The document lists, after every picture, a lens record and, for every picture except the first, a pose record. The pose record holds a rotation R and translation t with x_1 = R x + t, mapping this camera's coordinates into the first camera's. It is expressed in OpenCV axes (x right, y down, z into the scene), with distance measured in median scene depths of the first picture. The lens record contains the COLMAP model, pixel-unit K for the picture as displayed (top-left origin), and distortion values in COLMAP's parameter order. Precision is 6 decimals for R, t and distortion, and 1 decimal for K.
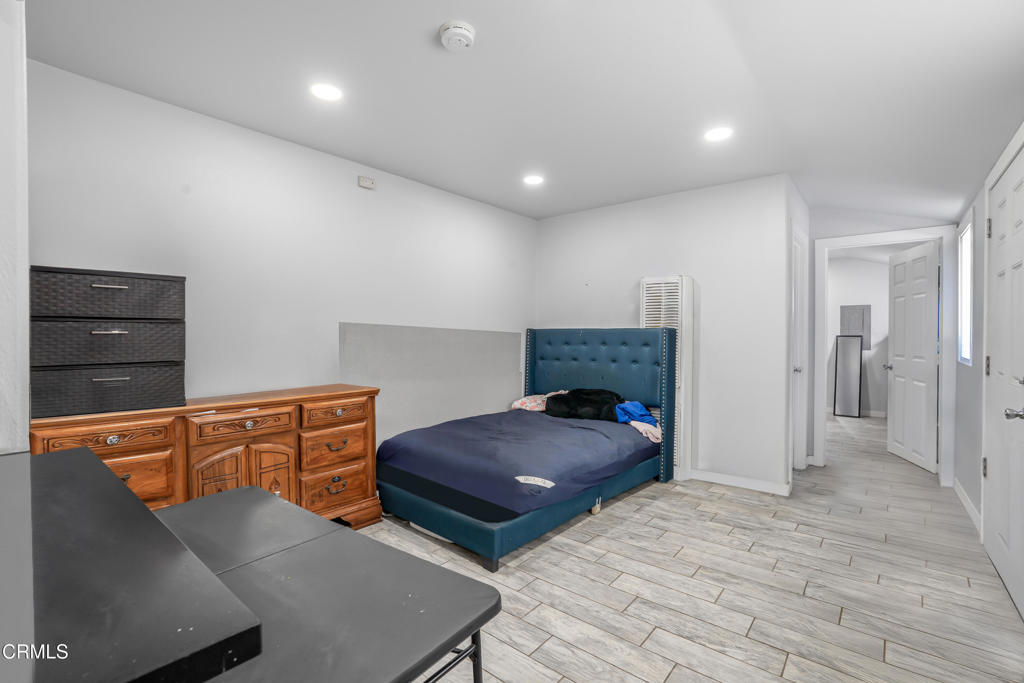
lens RADIAL K [[460.4, 0, 490.9], [0, 460.4, 333.8], [0, 0, 1]] dist [-0.024230, -0.000300]
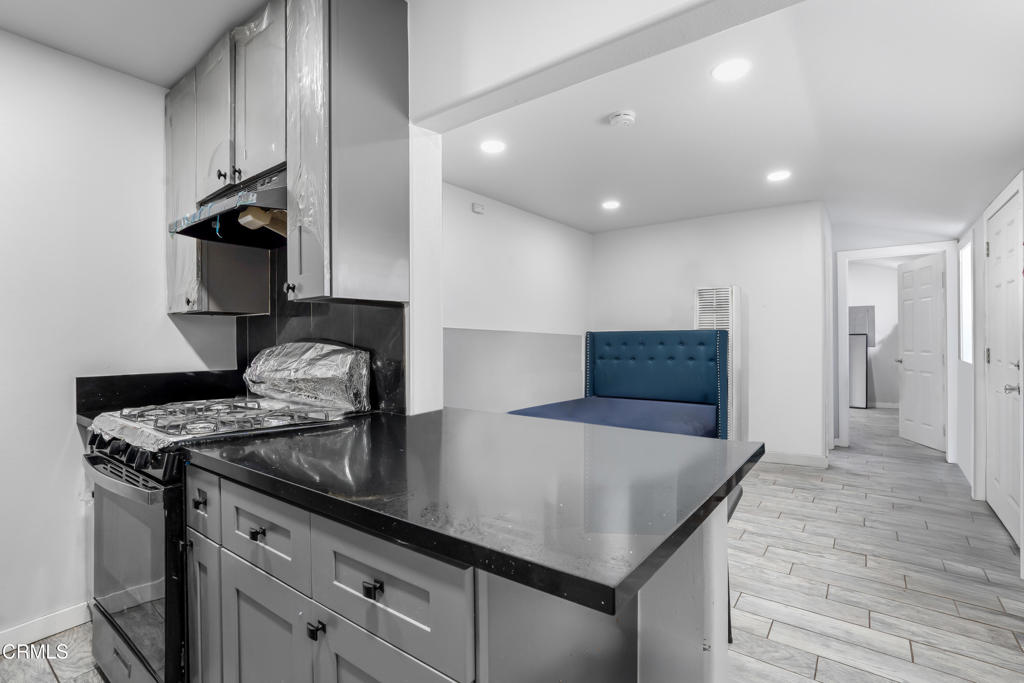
lens RADIAL K [[460.4, 0, 512.7], [0, 460.4, 335.1], [0, 0, 1]] dist [-0.024230, -0.000300]
pose [[0.999130, -0.012352, 0.039834, -0.236827], [0.012490, 0.999917, -0.003211, -0.000852], [-0.039791, 0.003706, 0.999201, -0.182171]]
